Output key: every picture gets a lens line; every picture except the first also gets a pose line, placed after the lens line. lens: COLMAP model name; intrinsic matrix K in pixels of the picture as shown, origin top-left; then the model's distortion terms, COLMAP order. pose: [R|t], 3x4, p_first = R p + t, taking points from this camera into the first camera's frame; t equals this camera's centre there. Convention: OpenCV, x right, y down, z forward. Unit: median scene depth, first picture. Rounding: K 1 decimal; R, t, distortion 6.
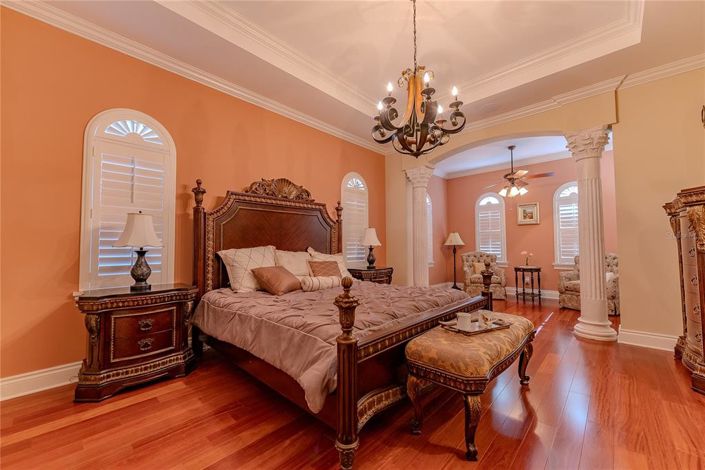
lens RADIAL K [[272.8, 0, 353.3], [0, 272.8, 235.9], [0, 0, 1]] dist [-0.001494, -0.000157]
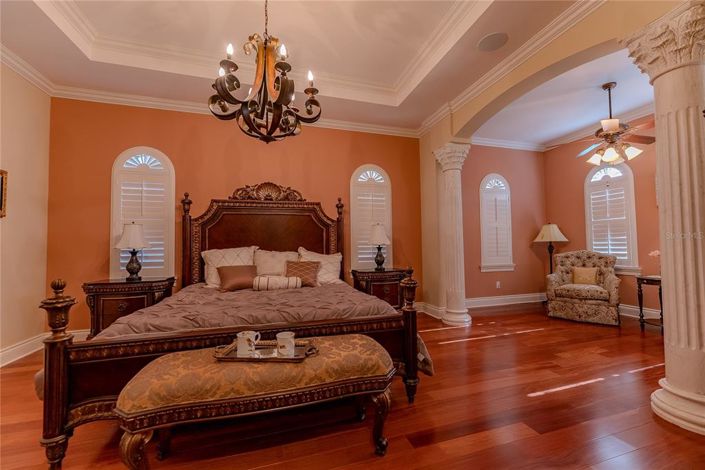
lens RADIAL K [[272.8, 0, 353.3], [0, 272.8, 235.9], [0, 0, 1]] dist [-0.001494, -0.000157]
pose [[0.871826, -0.025190, -0.489168, 0.568935], [0.028820, 0.999585, -0.000109, 0.007209], [0.488968, -0.014003, 0.872189, 0.248932]]
